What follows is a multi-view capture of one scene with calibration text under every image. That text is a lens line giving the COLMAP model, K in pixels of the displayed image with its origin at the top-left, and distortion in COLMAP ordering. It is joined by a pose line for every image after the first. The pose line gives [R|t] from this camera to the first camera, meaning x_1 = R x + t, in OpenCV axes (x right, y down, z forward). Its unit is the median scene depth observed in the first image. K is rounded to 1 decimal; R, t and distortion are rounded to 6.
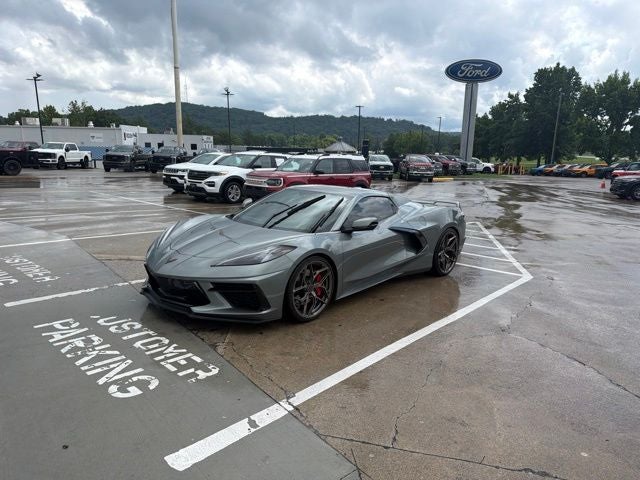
lens RADIAL K [[439.8, 0, 321.3], [0, 439.8, 236.7], [0, 0, 1]] dist [0.078466, -0.111931]
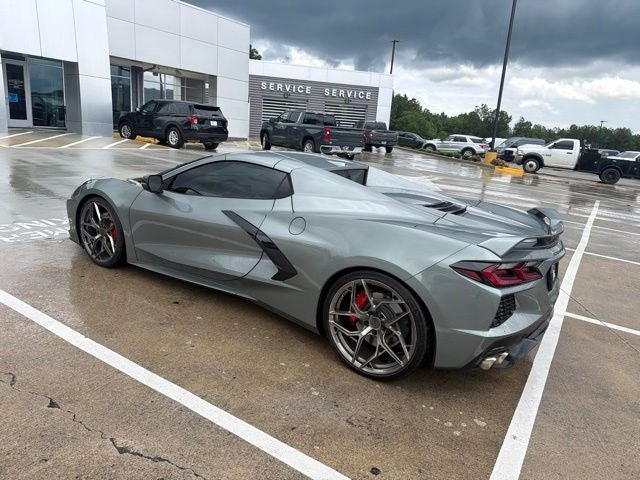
lens RADIAL K [[445.0, 0, 320.2], [0, 445.0, 231.3], [0, 0, 1]] dist [0.044982, -0.063168]
pose [[0.162915, 0.200888, -0.965972, 0.273718], [-0.259235, 0.953369, 0.154546, -0.043374], [0.951975, 0.225236, 0.207396, 0.342482]]
